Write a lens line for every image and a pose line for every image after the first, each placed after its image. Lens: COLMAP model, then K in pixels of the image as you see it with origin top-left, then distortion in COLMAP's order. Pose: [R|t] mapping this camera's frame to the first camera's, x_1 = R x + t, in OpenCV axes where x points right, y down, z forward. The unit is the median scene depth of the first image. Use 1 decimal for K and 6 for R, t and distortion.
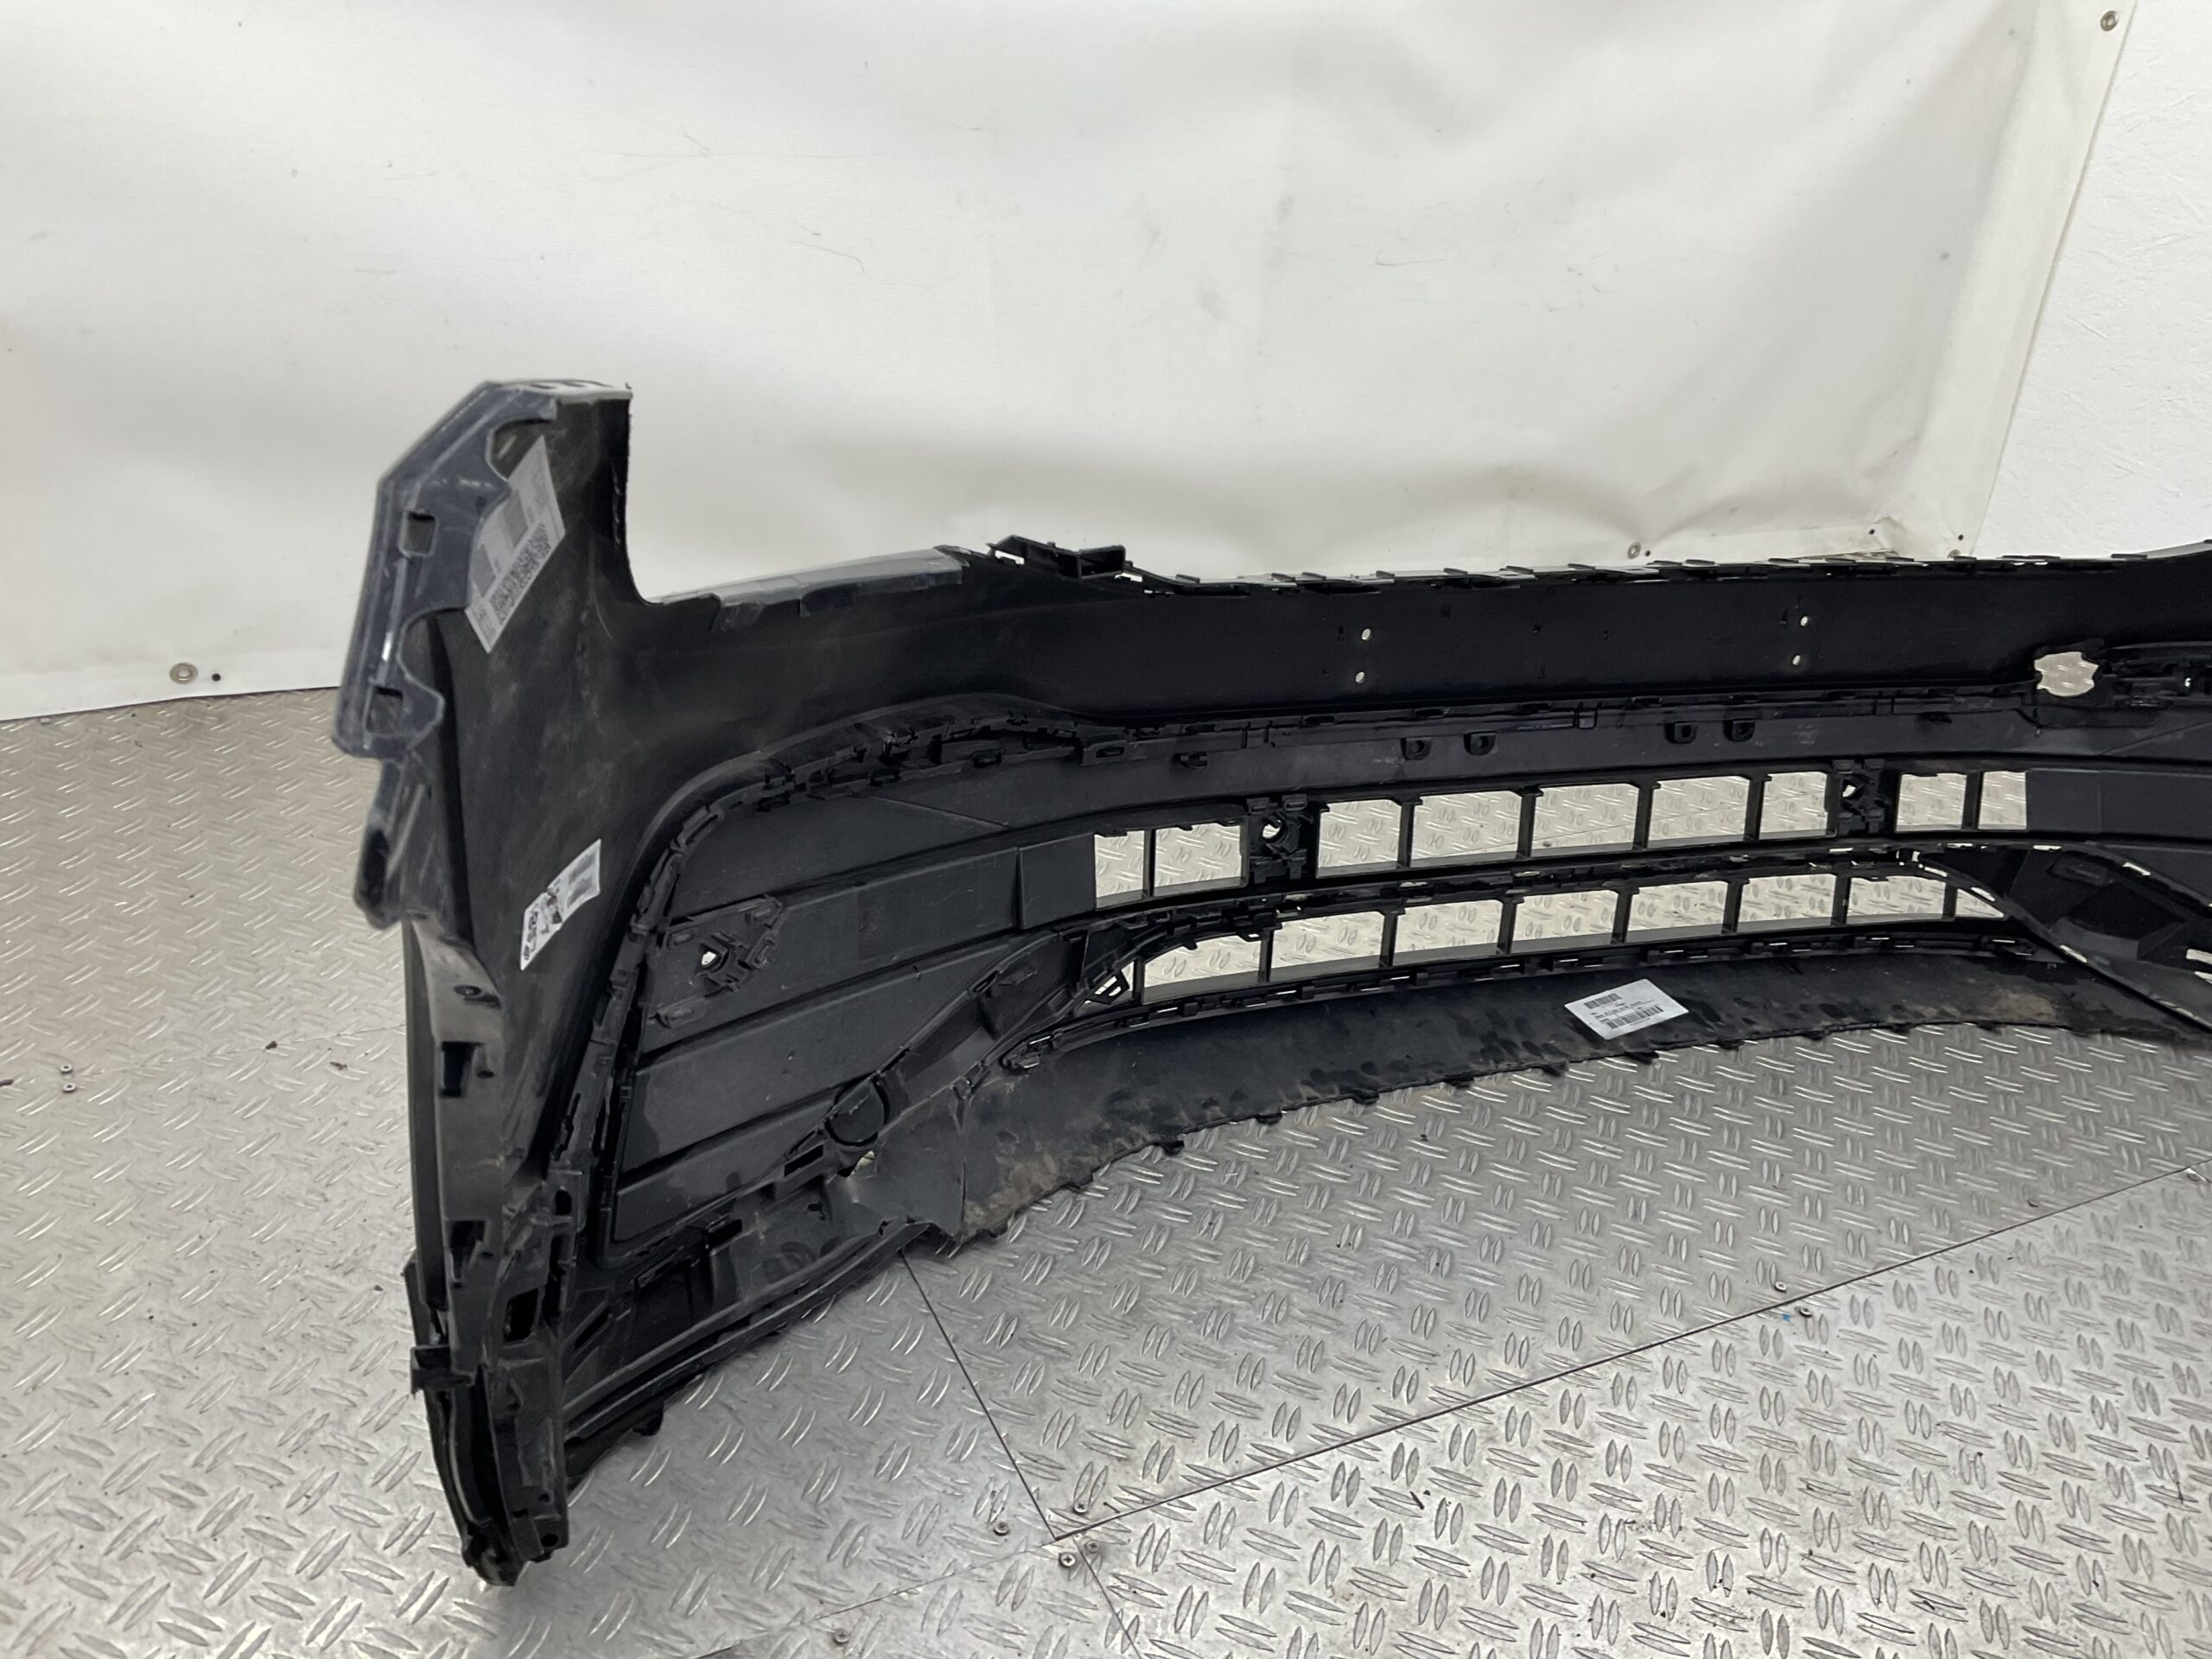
lens RADIAL K [[1818.3, 0, 1116.5], [0, 1818.3, 826.5], [0, 0, 1]] dist [0.097267, -0.198396]
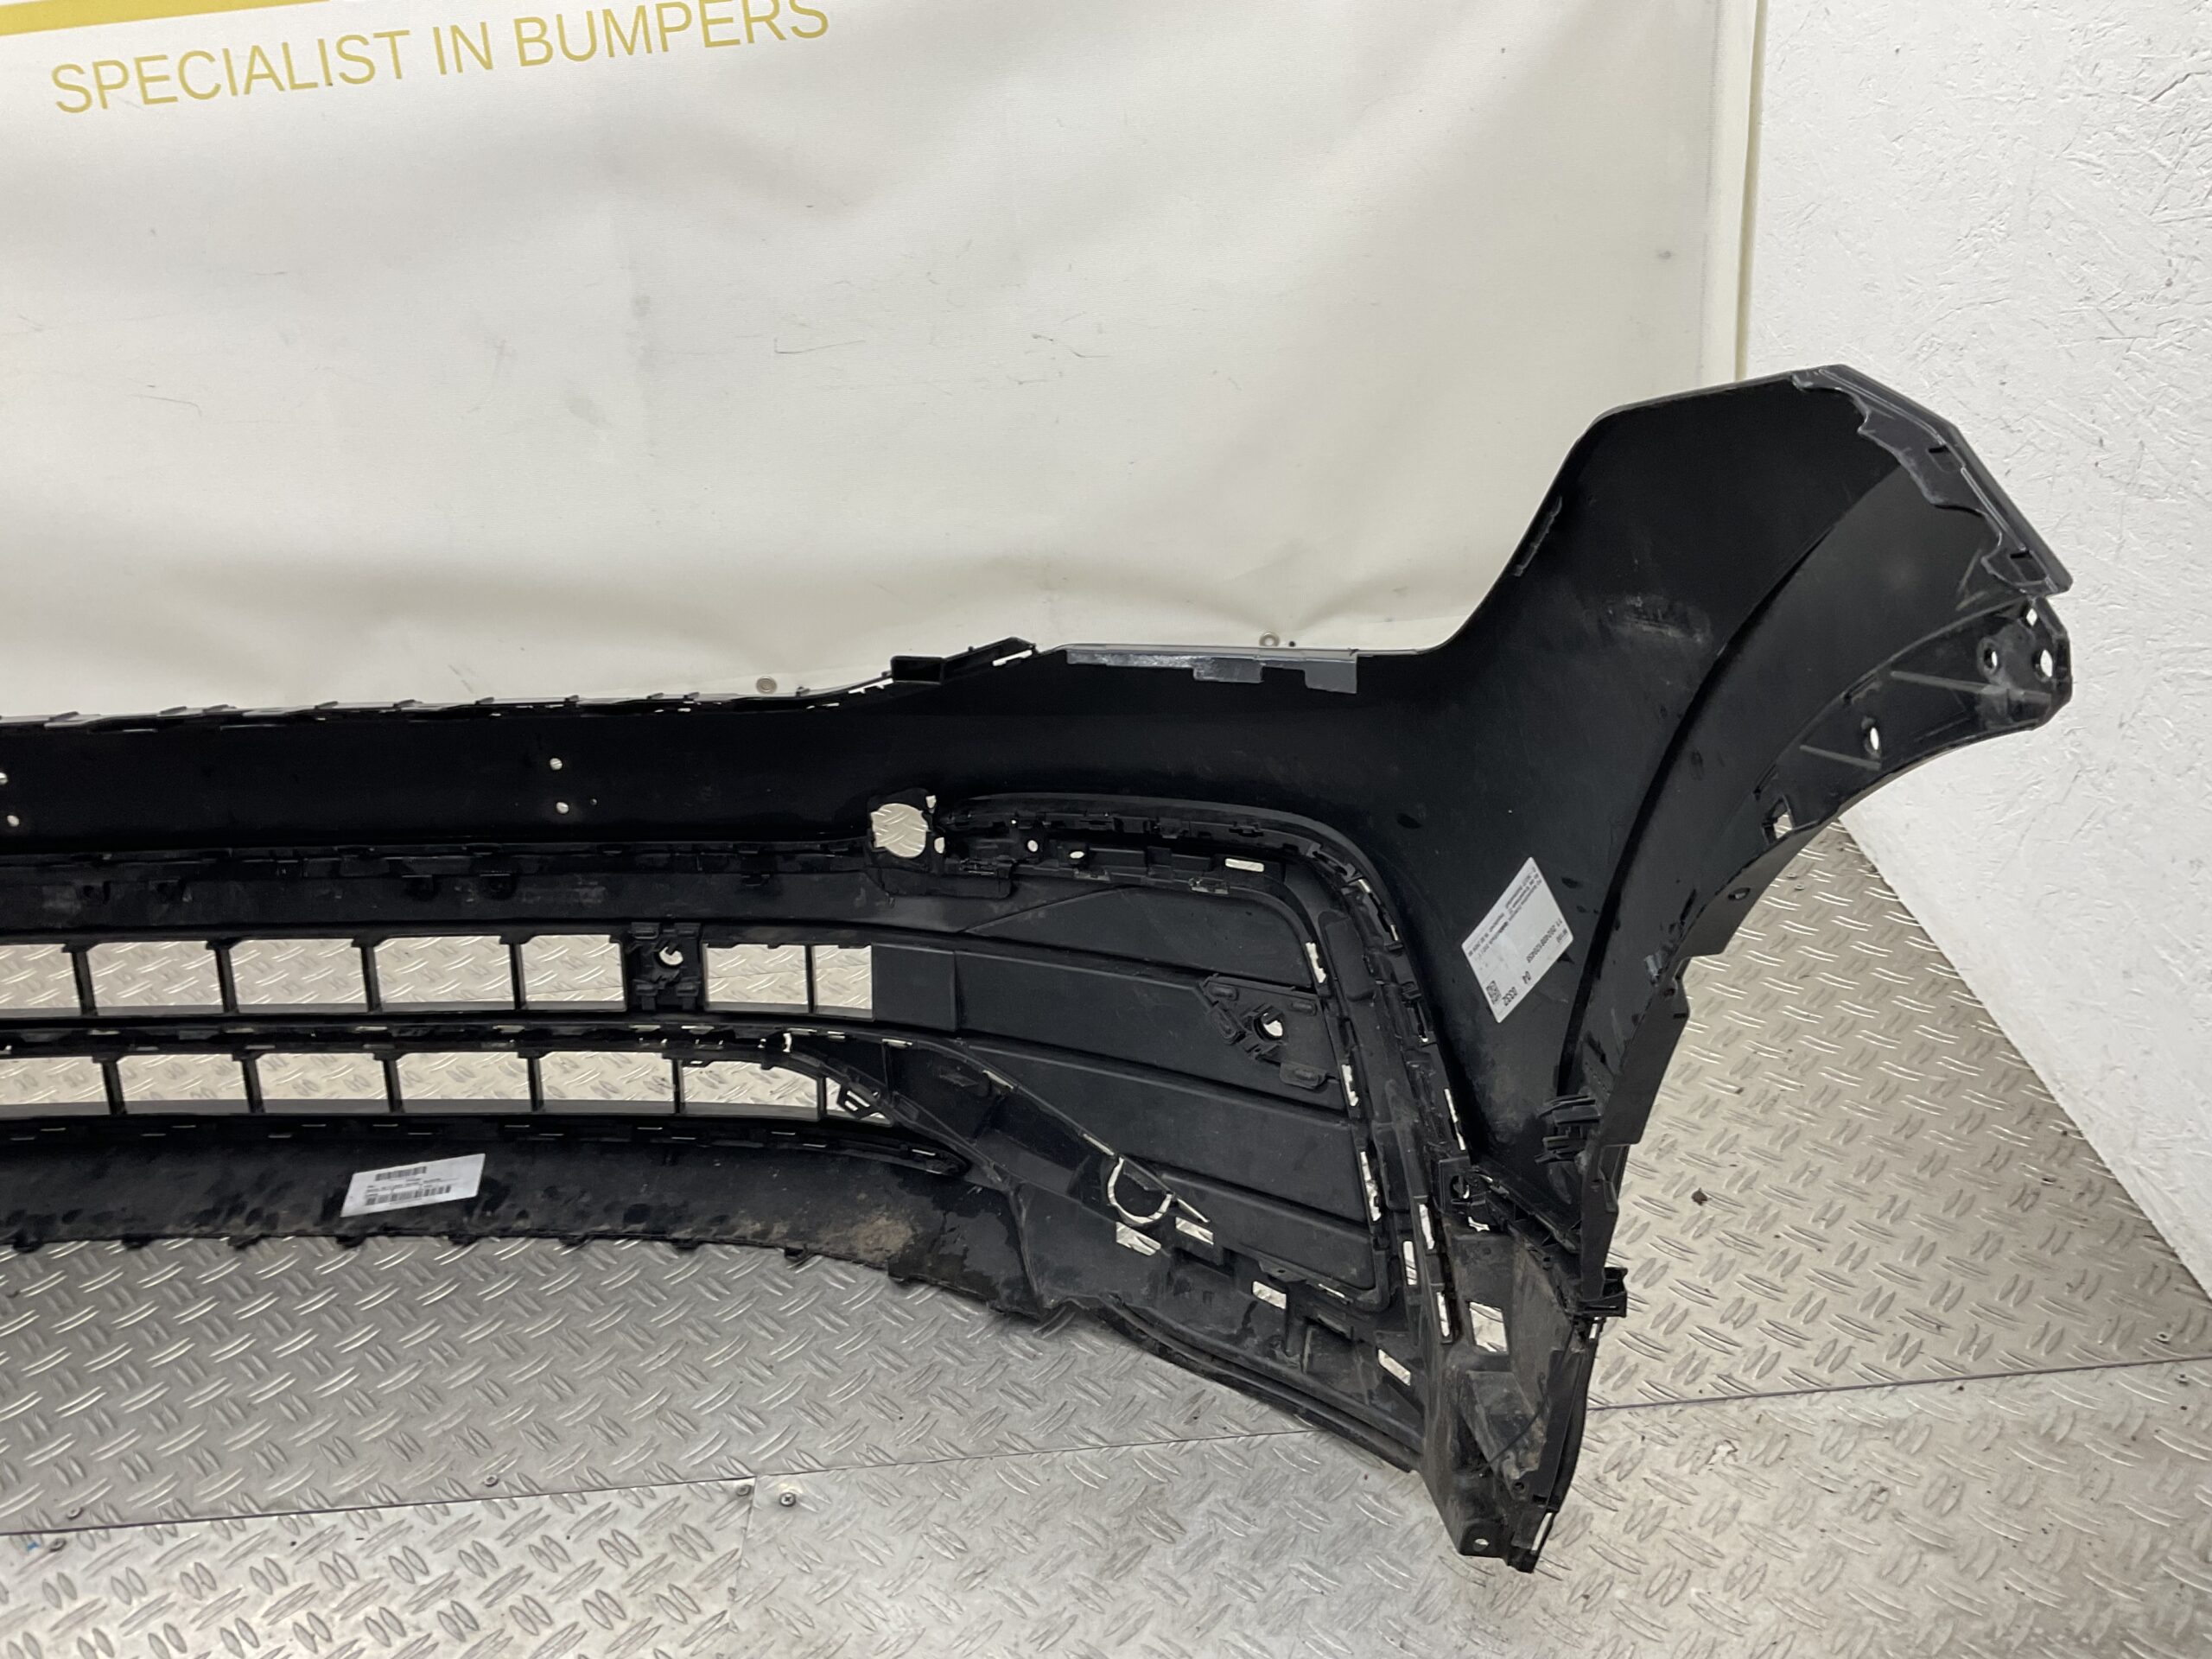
lens RADIAL K [[1904.3, 0, 1106.0], [0, 1904.3, 829.5], [0, 0, 1]] dist [0.078611, -0.171974]
pose [[0.883972, 0.029789, -0.466589, 0.979474], [-0.043057, 0.998914, -0.017798, -0.071559], [0.465552, 0.035823, 0.884295, 0.296274]]
